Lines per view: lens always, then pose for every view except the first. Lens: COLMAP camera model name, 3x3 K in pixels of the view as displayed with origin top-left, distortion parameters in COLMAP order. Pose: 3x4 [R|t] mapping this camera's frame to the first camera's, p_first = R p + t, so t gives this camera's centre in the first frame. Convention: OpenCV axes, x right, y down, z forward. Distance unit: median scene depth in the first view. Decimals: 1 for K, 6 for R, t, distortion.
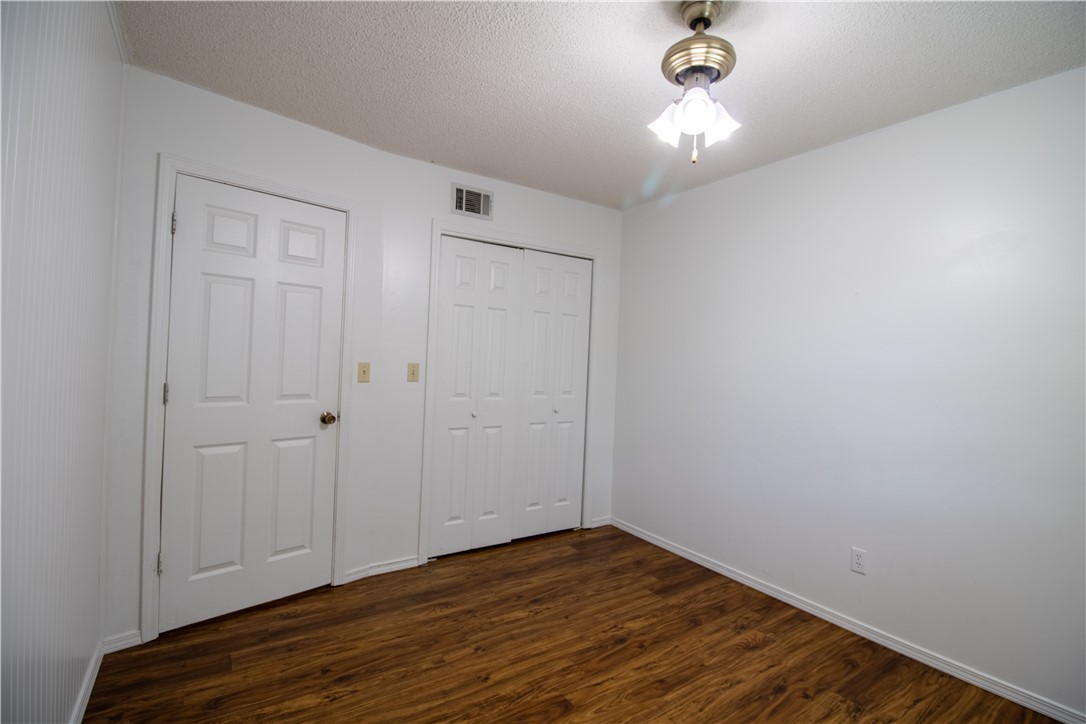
lens RADIAL K [[504.6, 0, 552.8], [0, 504.6, 351.8], [0, 0, 1]] dist [0.000450, -0.013354]
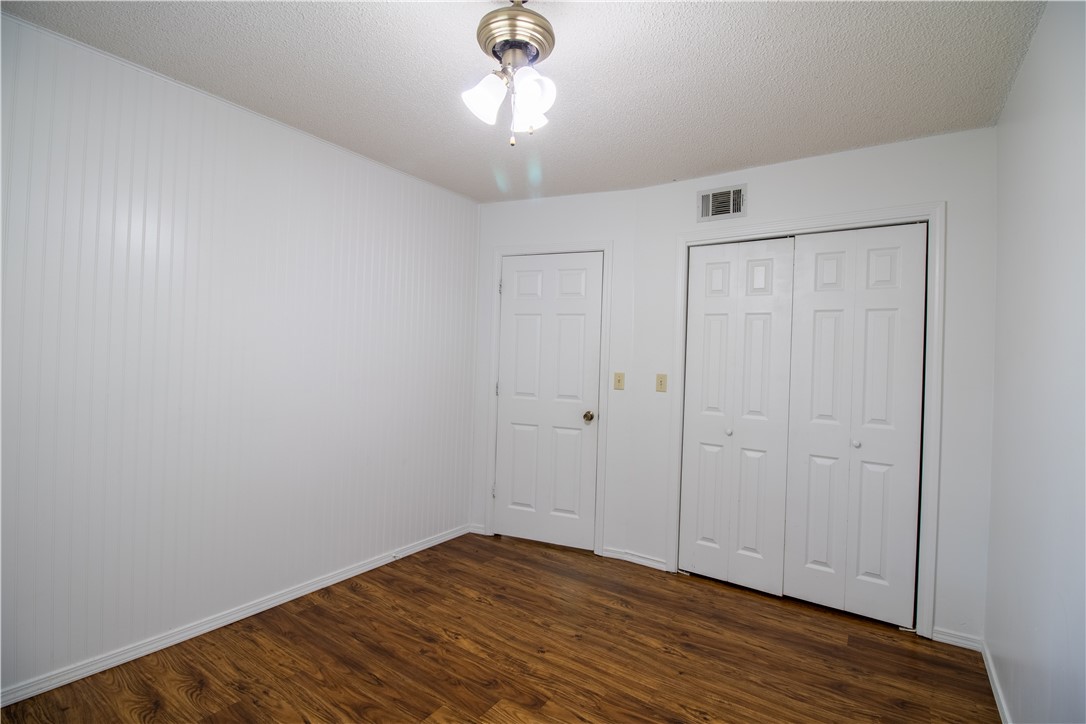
lens RADIAL K [[504.6, 0, 552.8], [0, 504.6, 351.8], [0, 0, 1]] dist [0.000450, -0.013354]
pose [[0.371079, -0.035525, -0.927922, 0.699223], [-0.008156, 0.999105, -0.041512, 0.023752], [0.928566, 0.022972, 0.370457, 0.442897]]
